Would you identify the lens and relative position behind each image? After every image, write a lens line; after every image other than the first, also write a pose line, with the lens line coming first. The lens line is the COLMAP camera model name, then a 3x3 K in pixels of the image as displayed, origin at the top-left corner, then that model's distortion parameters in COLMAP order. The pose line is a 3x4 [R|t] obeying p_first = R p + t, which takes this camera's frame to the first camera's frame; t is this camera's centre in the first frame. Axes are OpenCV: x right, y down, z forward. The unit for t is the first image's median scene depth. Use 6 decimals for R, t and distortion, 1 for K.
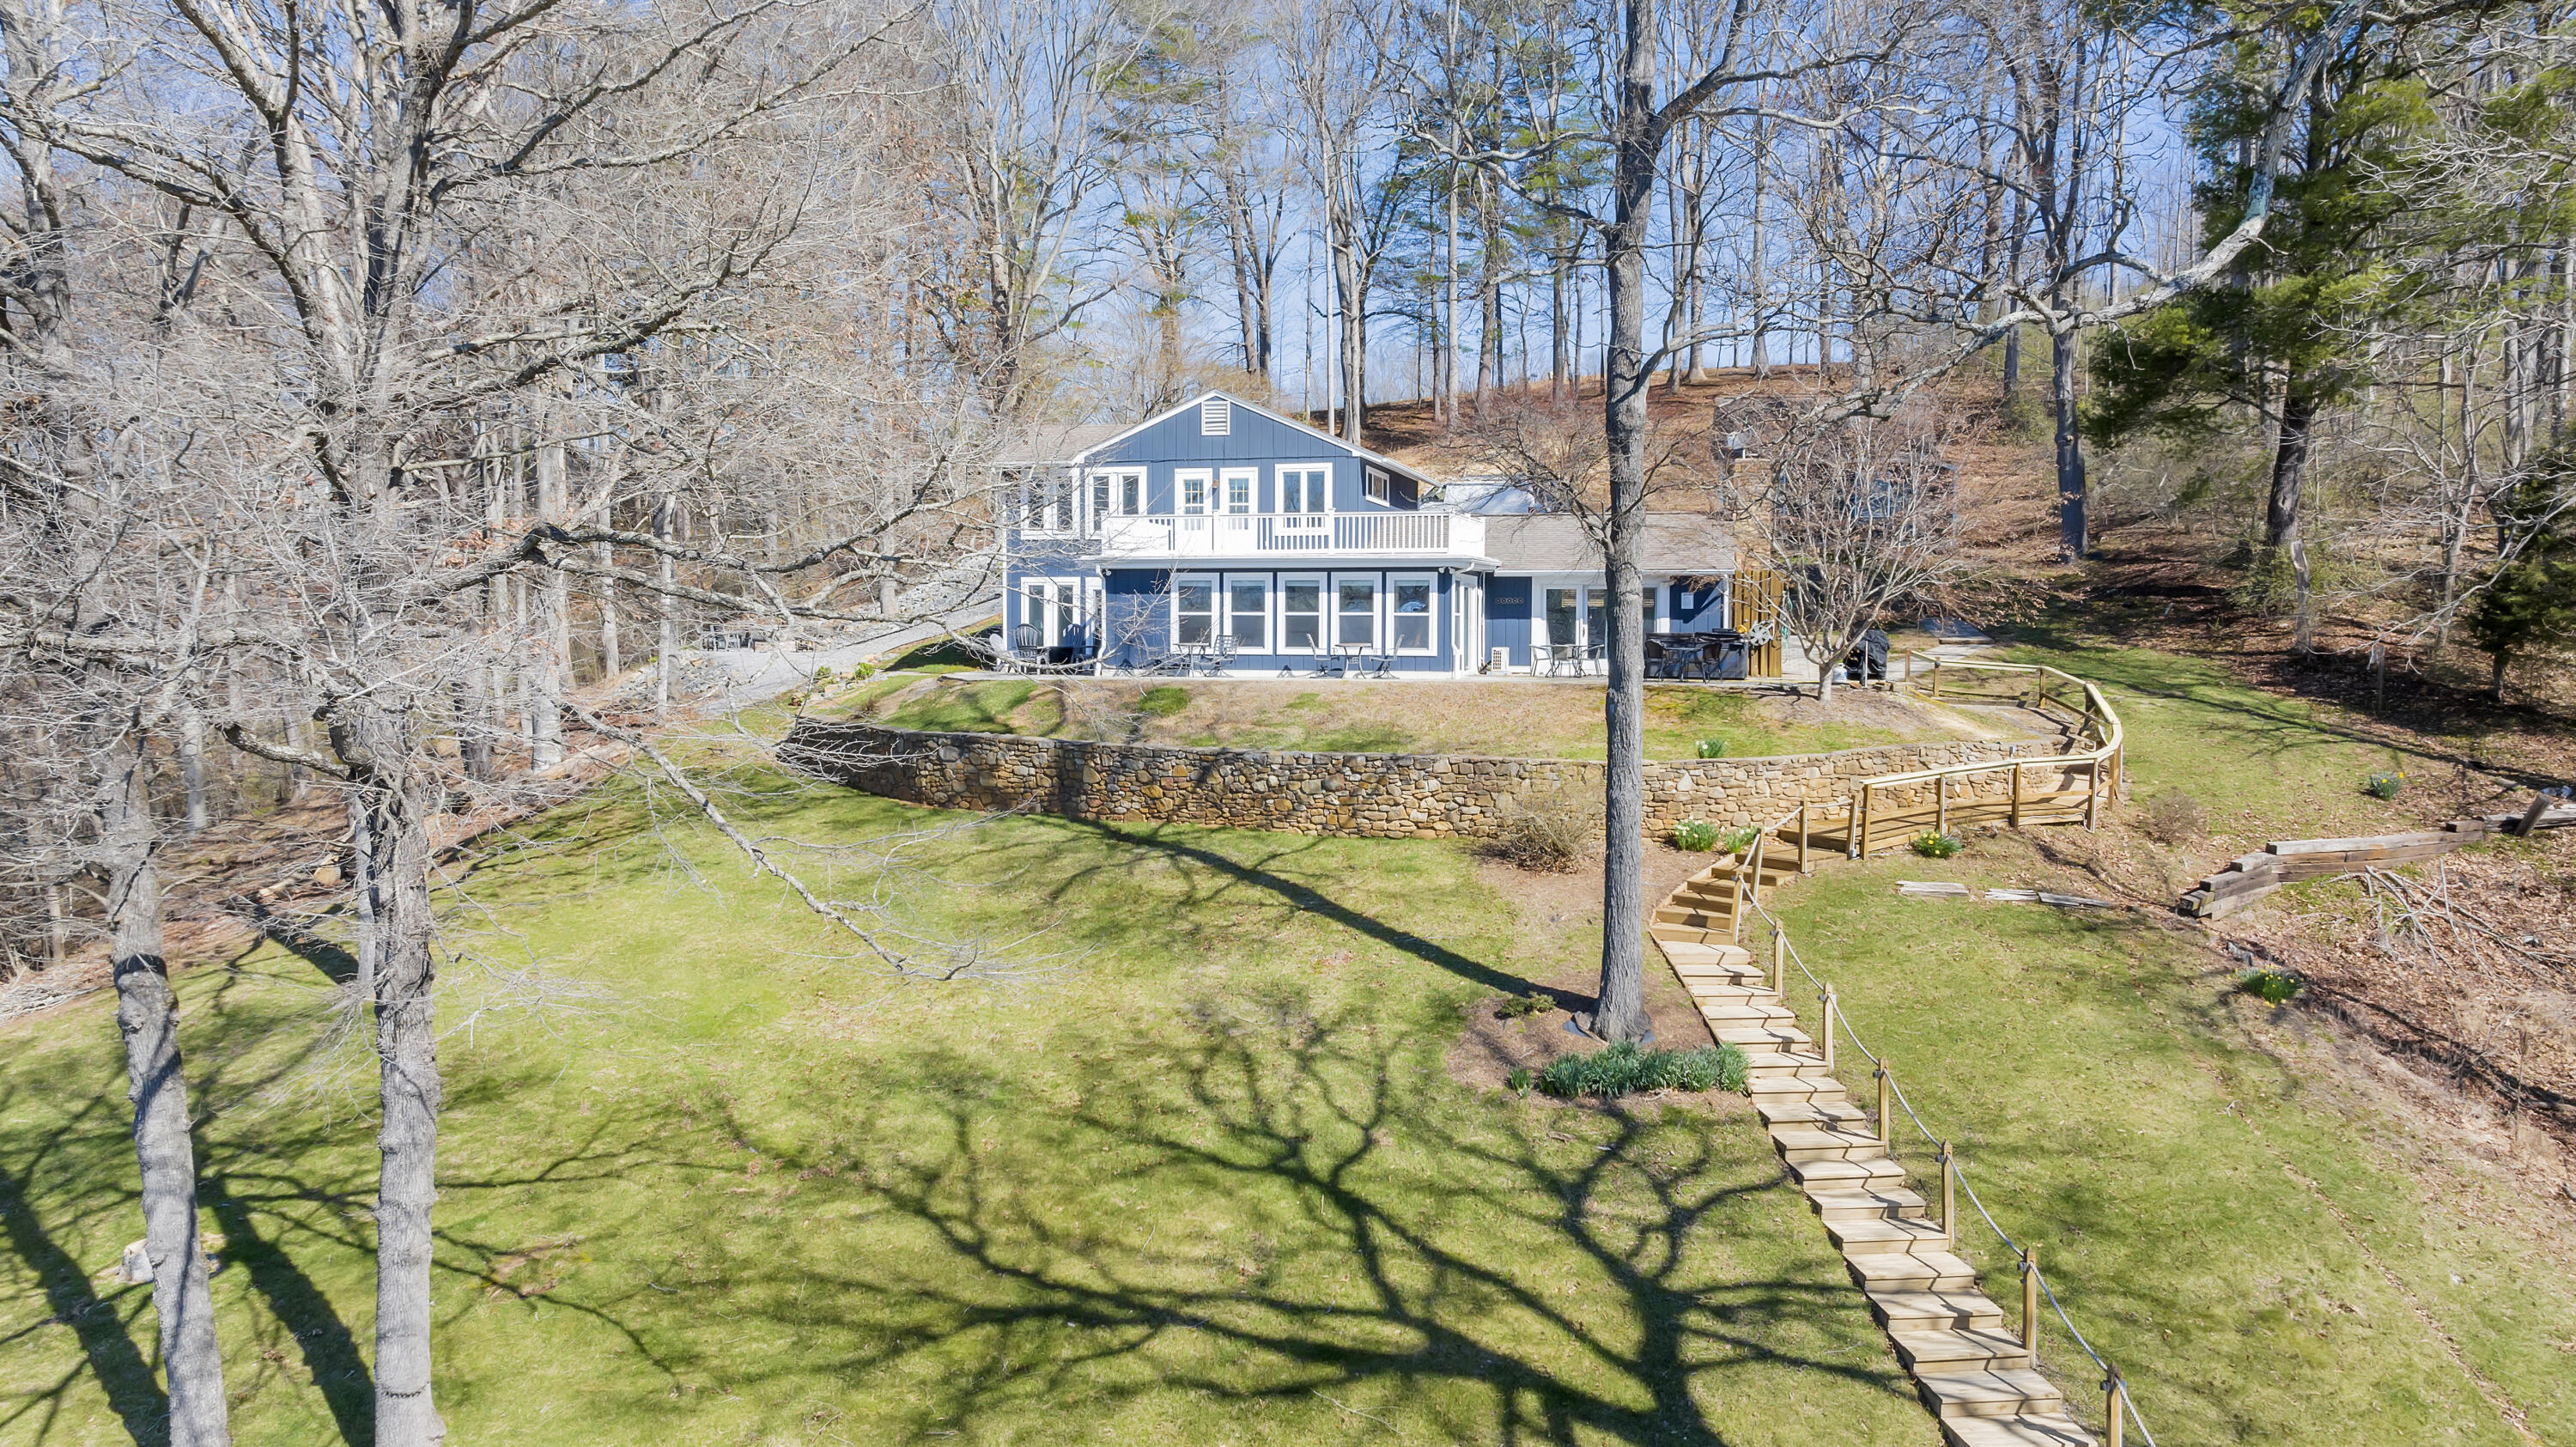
lens RADIAL K [[1824.6, 0, 1293.5], [0, 1824.6, 723.5], [0, 0, 1]] dist [-0.003632, -0.036423]
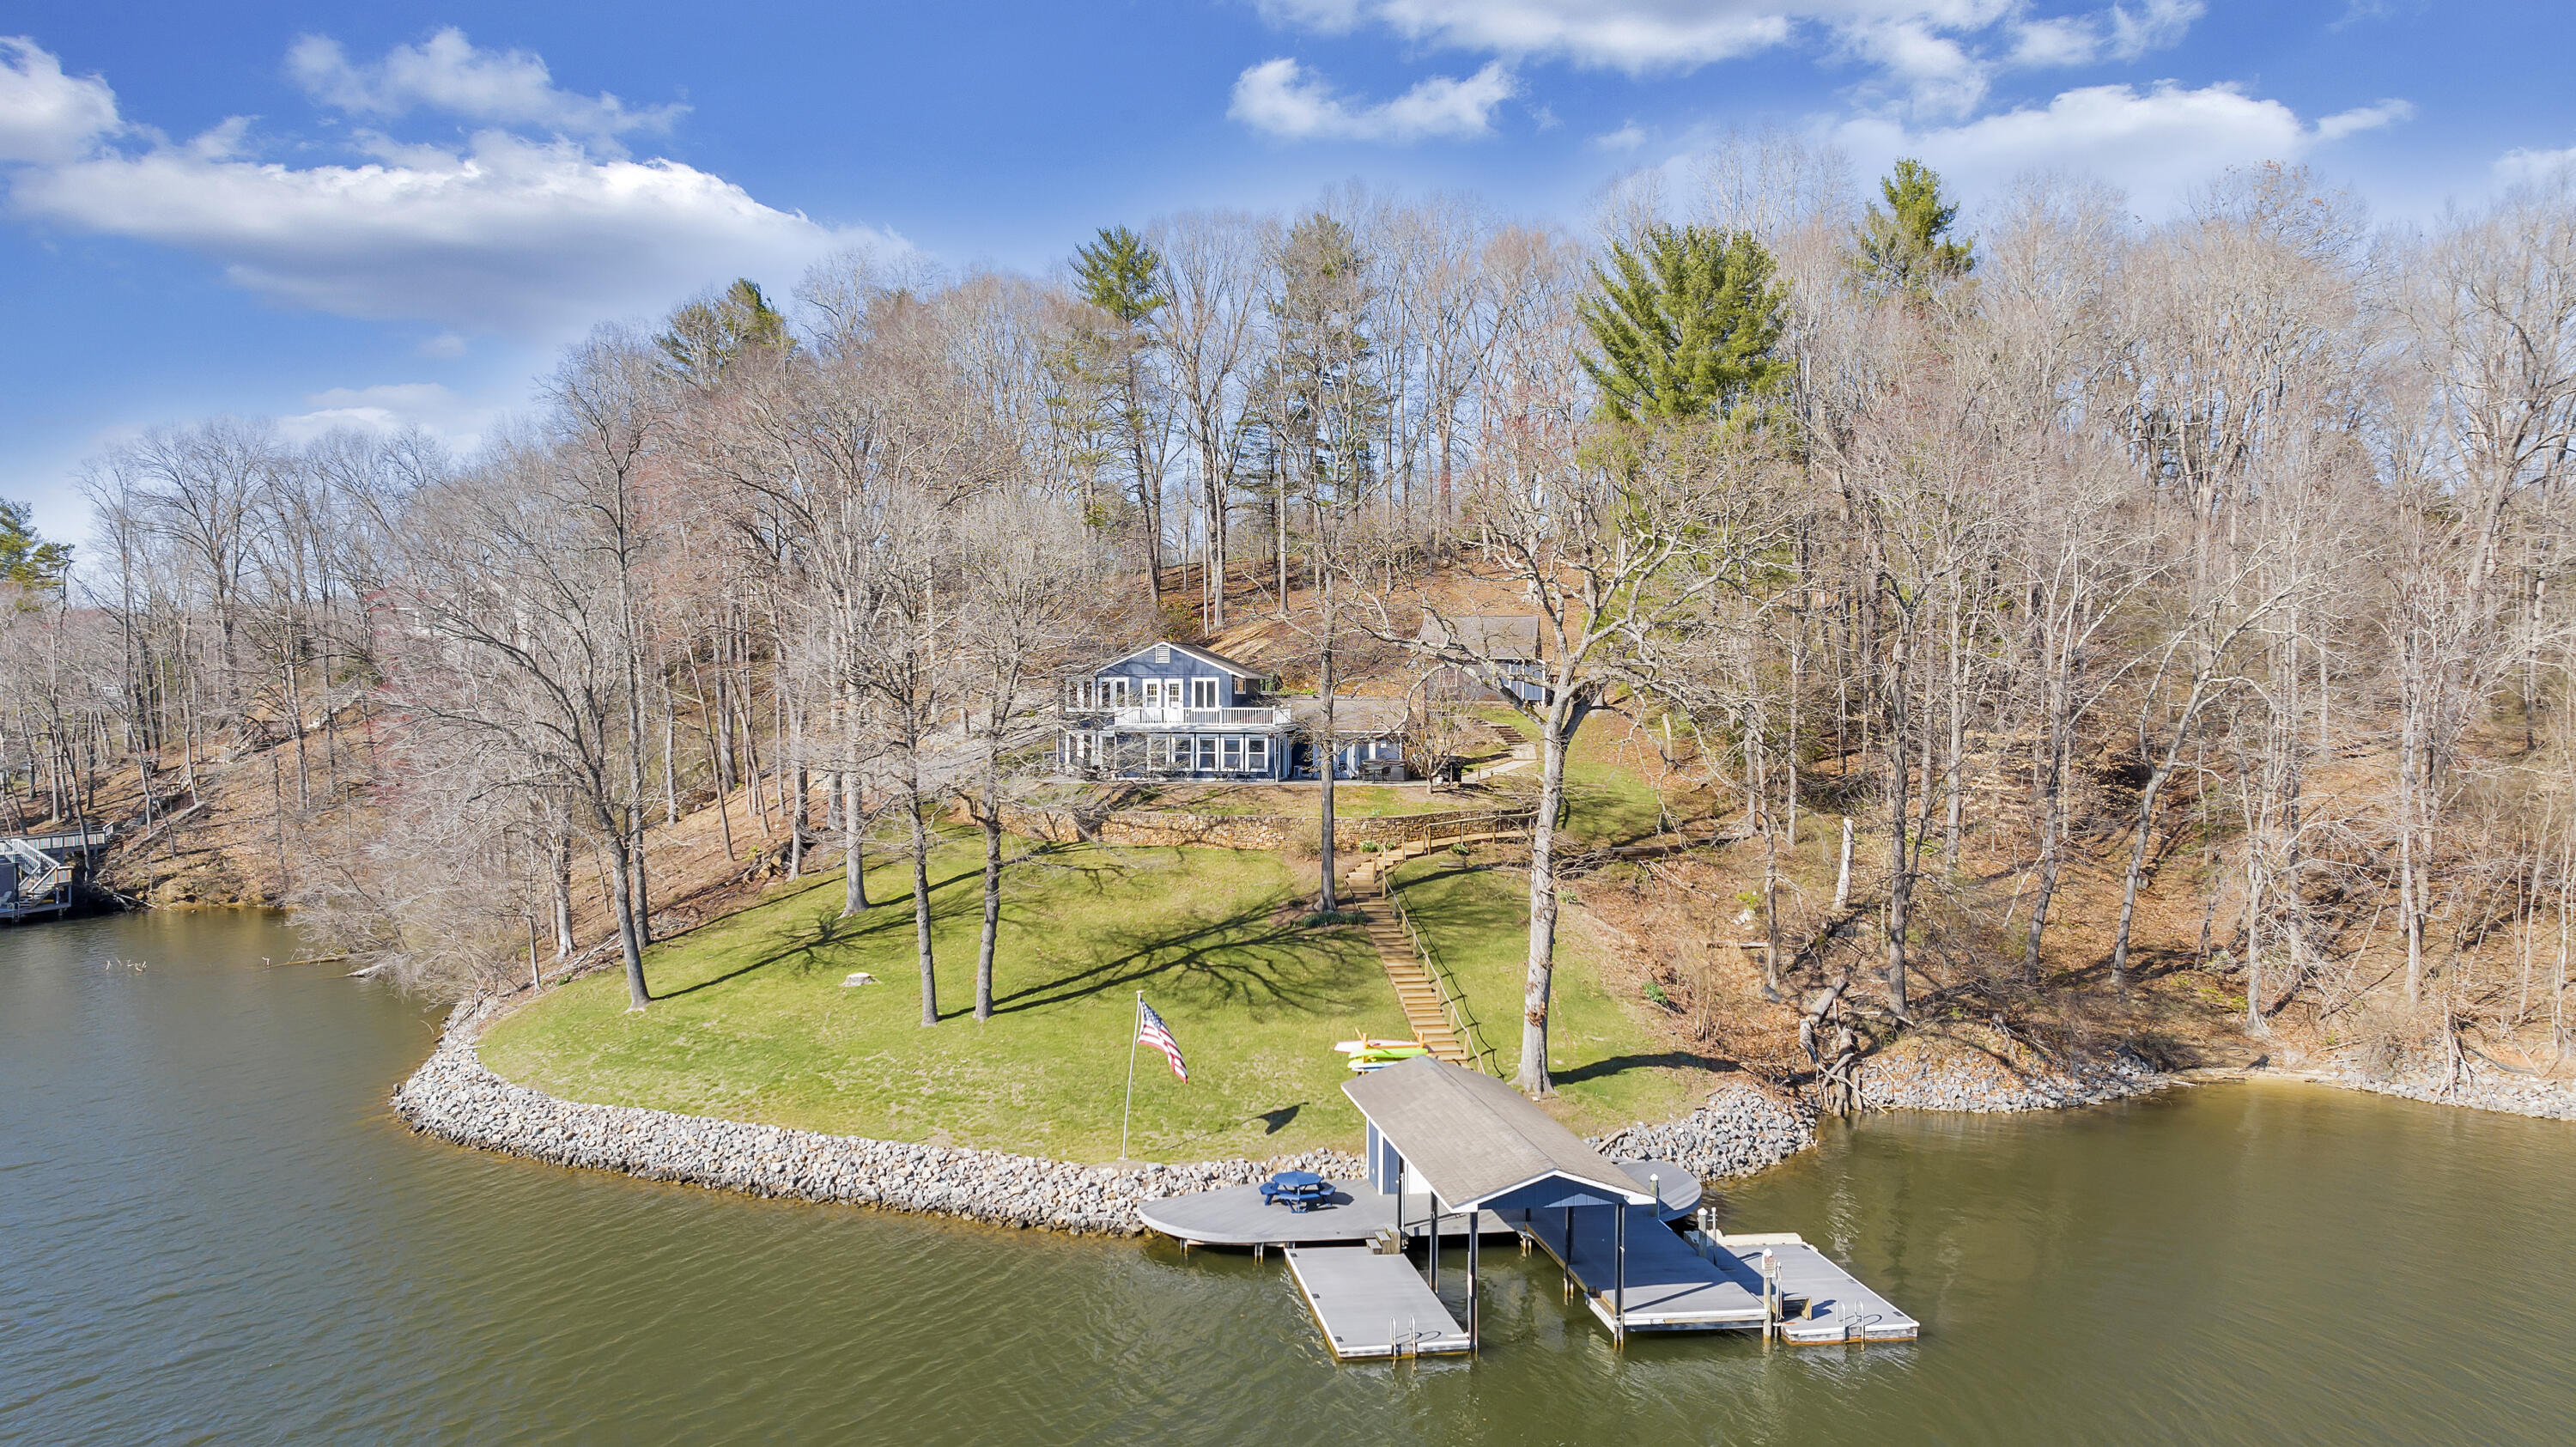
lens RADIAL K [[1822.0, 0, 1297.5], [0, 1822.0, 726.6], [0, 0, 1]] dist [-0.013752, -0.005068]
pose [[0.996025, -0.002638, 0.089038, -0.089774], [0.005216, 0.999573, -0.028739, -0.029332], [-0.088924, 0.029089, 0.995614, -1.312342]]
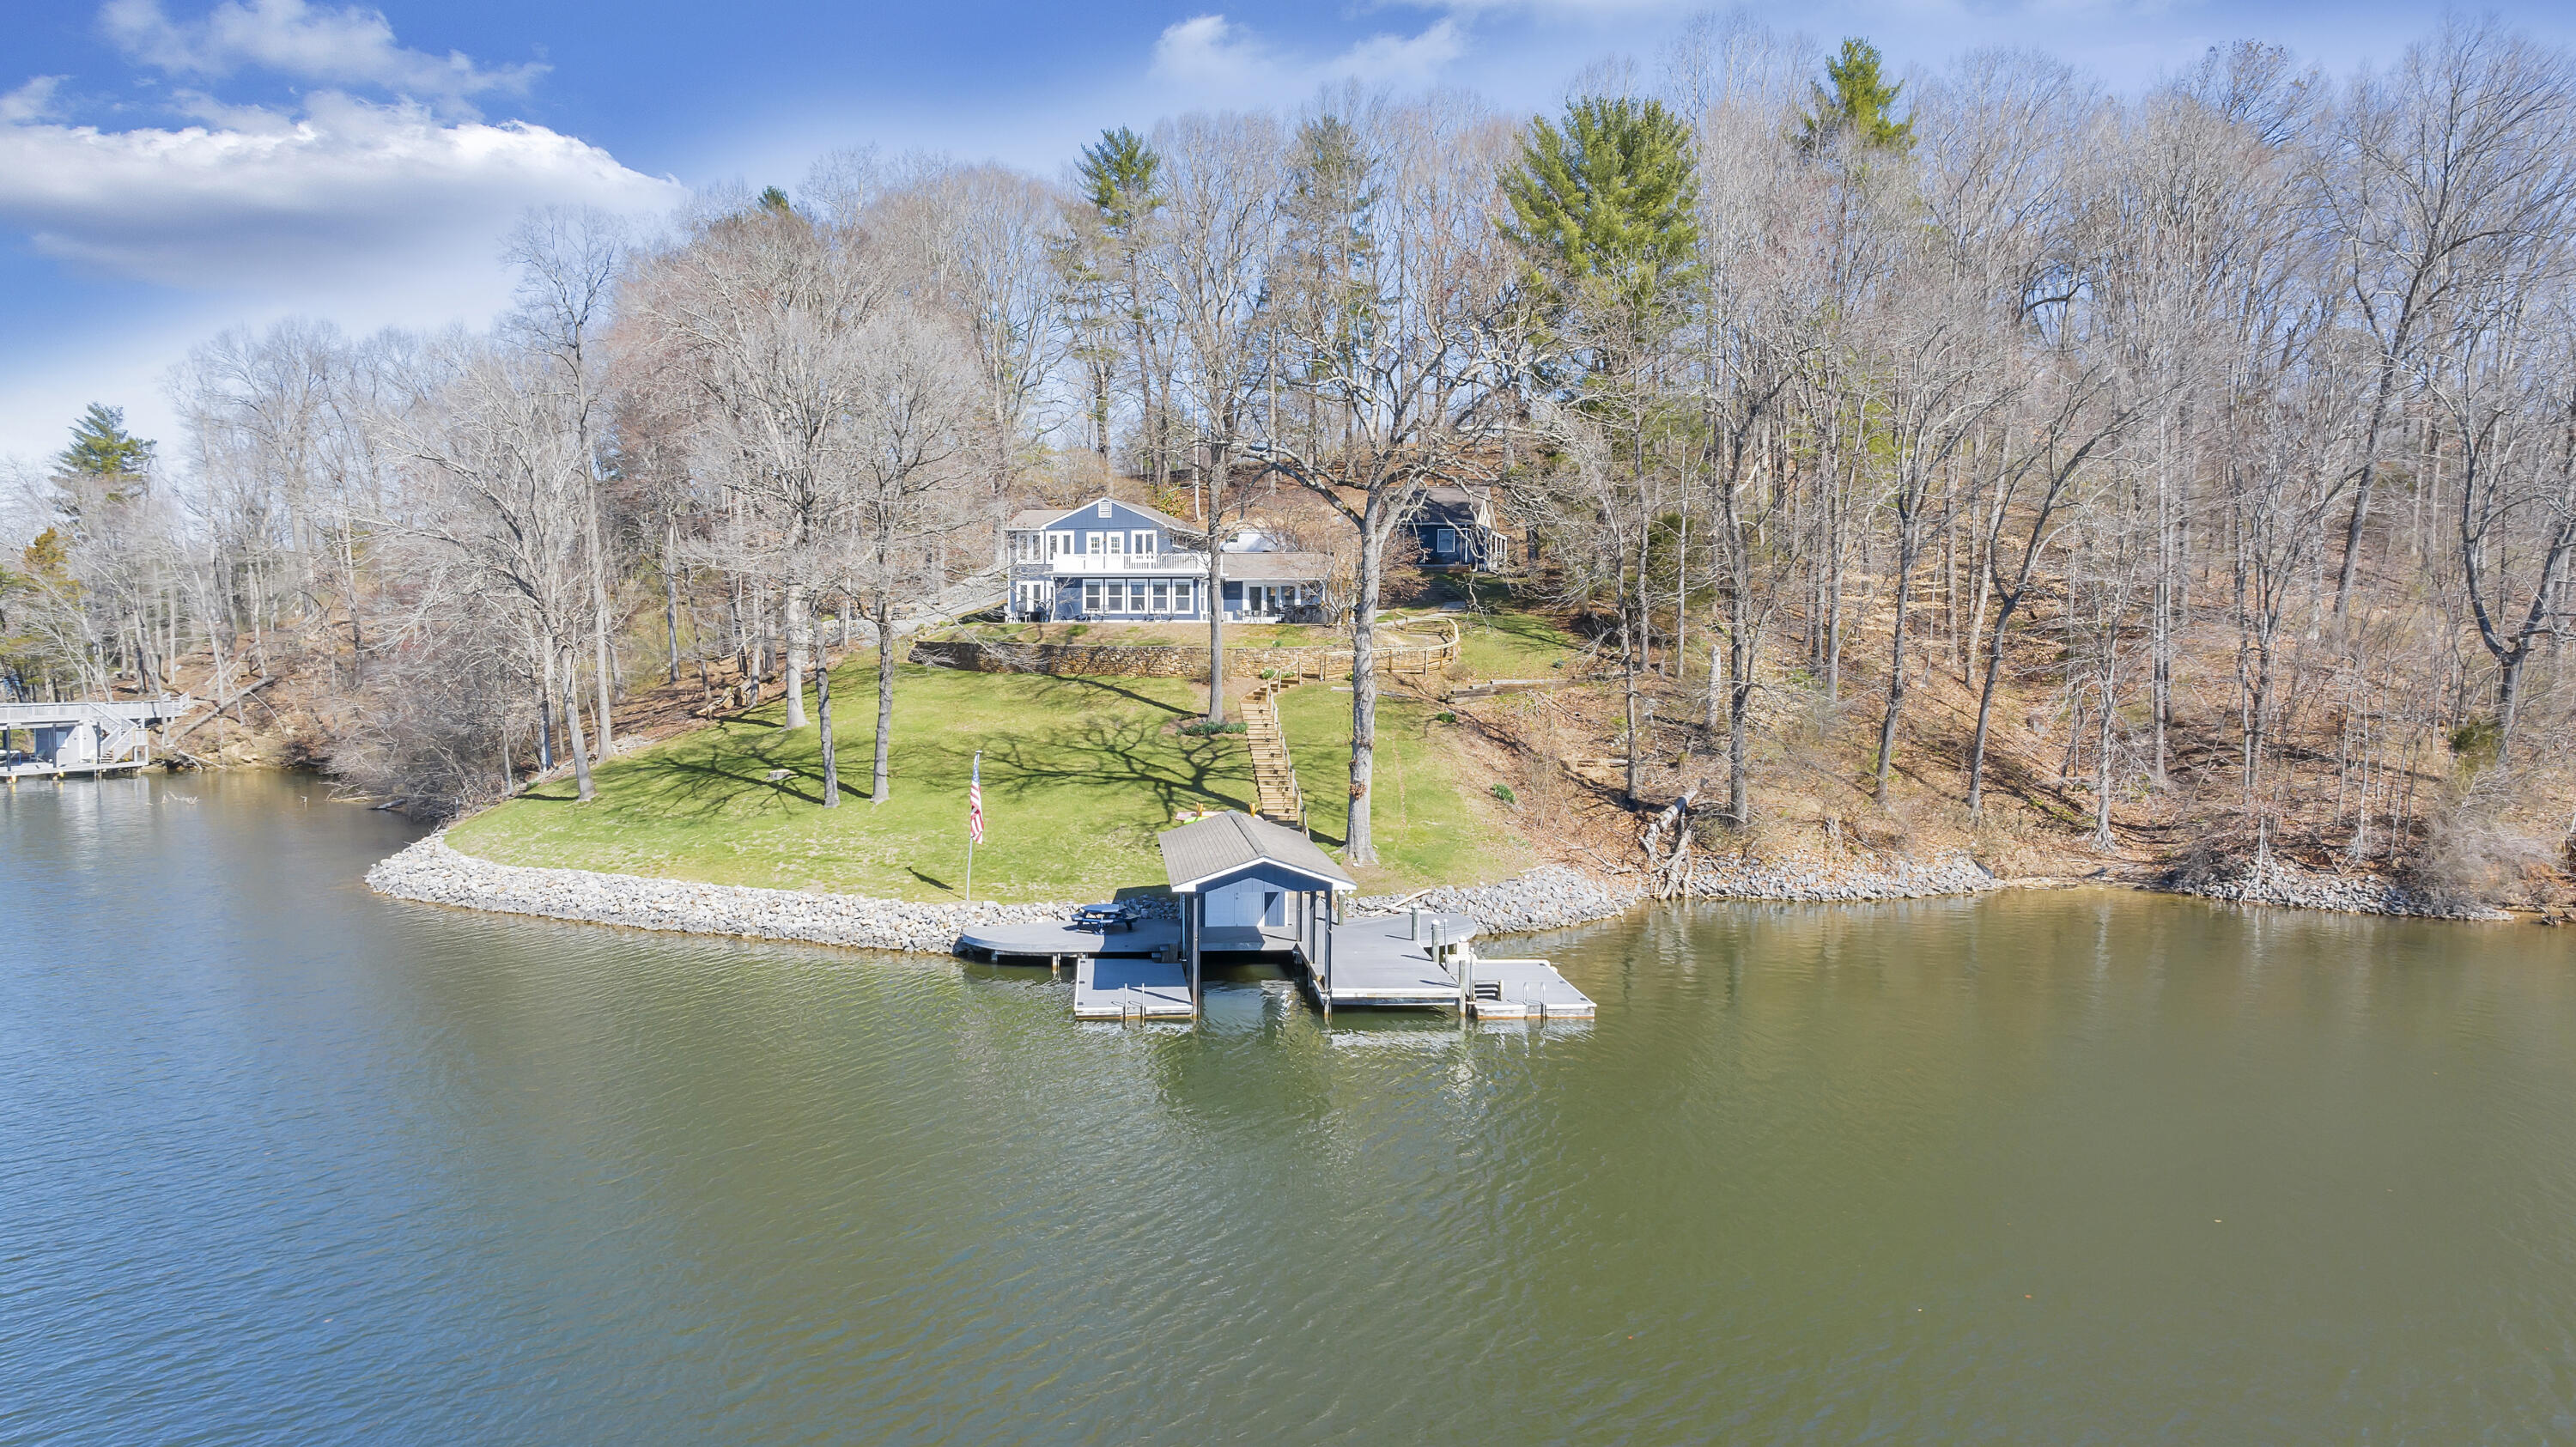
lens RADIAL K [[1822.0, 0, 1297.5], [0, 1822.0, 726.6], [0, 0, 1]] dist [-0.013752, -0.005068]
pose [[0.999549, -0.000053, 0.030038, 0.151396], [0.000117, 0.999998, -0.002122, 0.123372], [-0.030038, 0.002125, 0.999547, -1.484178]]
